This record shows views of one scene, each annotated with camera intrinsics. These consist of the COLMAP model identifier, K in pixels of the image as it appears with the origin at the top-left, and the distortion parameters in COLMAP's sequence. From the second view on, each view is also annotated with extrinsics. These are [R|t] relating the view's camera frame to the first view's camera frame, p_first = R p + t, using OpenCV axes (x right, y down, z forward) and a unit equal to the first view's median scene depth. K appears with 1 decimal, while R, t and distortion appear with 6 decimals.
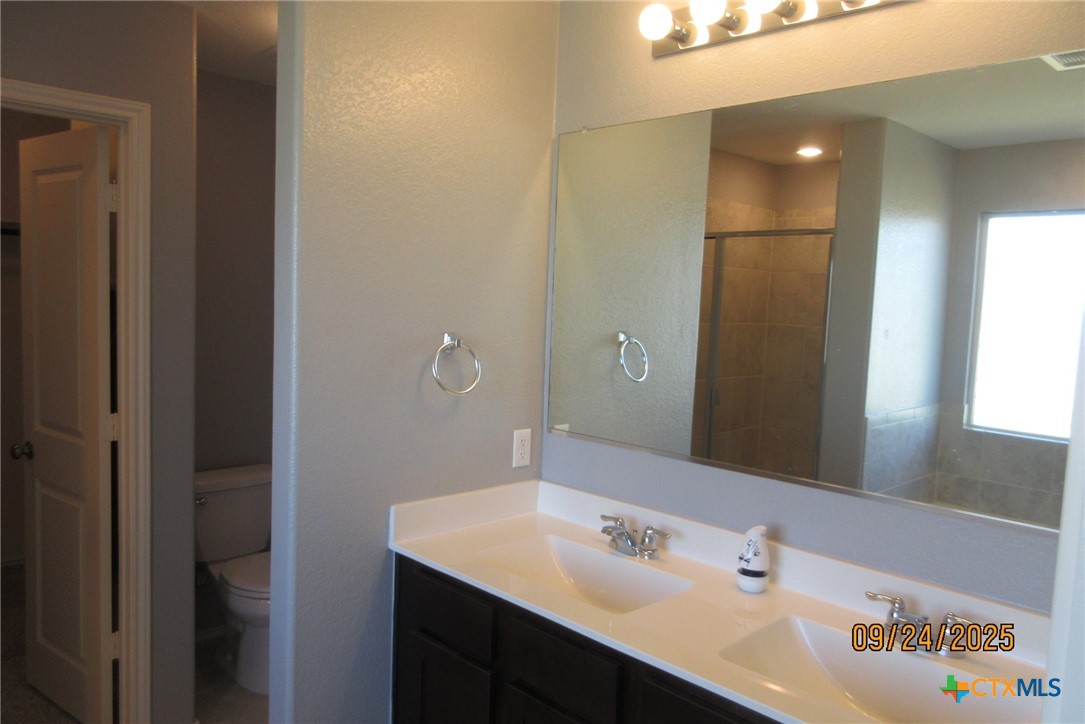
lens RADIAL K [[801.9, 0, 547.9], [0, 801.9, 368.4], [0, 0, 1]] dist [-0.007295, 0.011816]
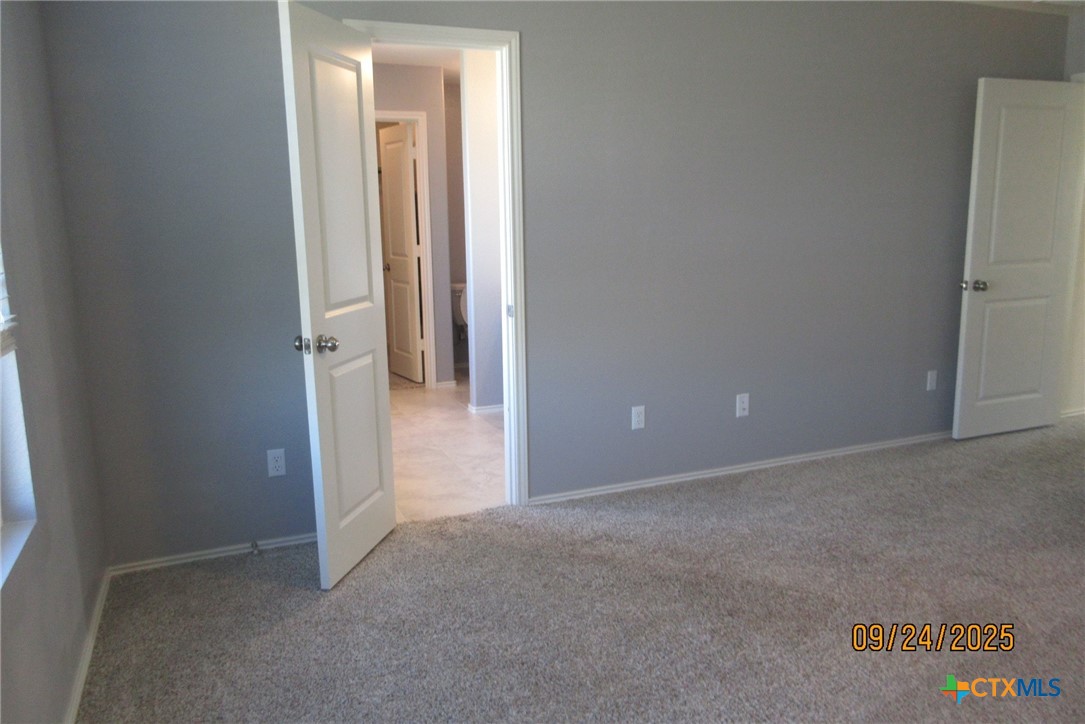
lens RADIAL K [[801.9, 0, 544.9], [0, 801.9, 356.2], [0, 0, 1]] dist [-0.007295, 0.011816]
pose [[0.926733, 0.013537, -0.375477, 0.722056], [0.021795, 0.995731, 0.089694, 0.183955], [0.375088, -0.091306, 0.922482, -1.110536]]
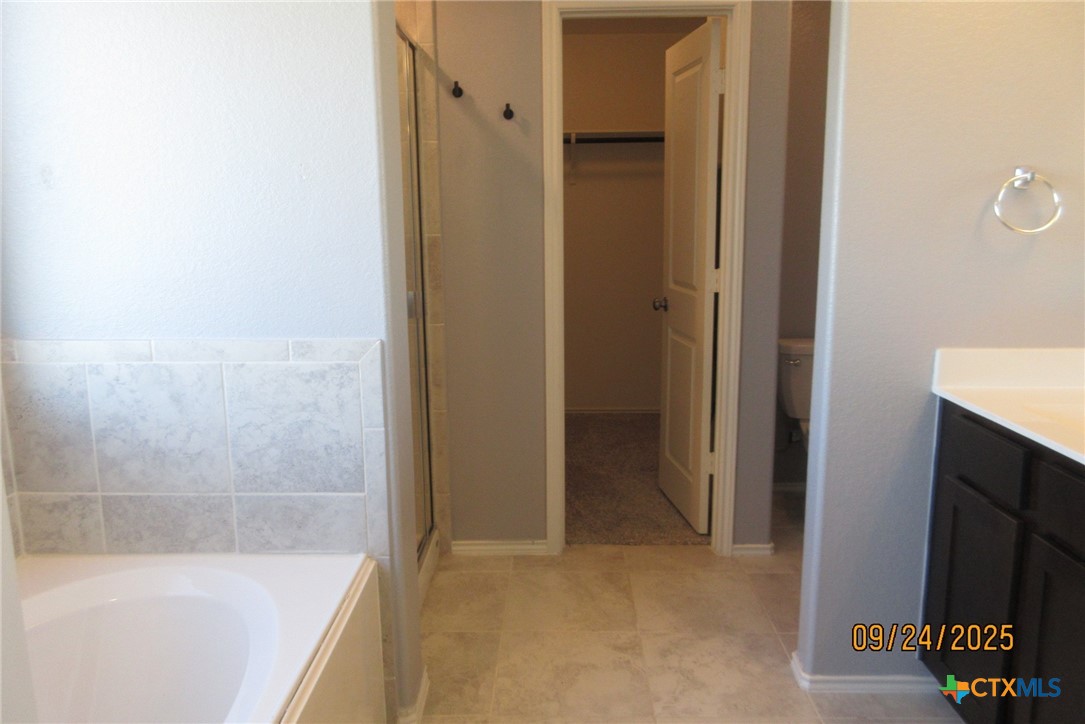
lens RADIAL K [[801.9, 0, 552.0], [0, 801.9, 358.3], [0, 0, 1]] dist [-0.007295, 0.011816]
pose [[0.702966, 0.077547, -0.706984, 0.139874], [-0.021852, 0.995924, 0.087512, 0.092578], [0.710888, -0.046069, 0.701795, -0.013130]]
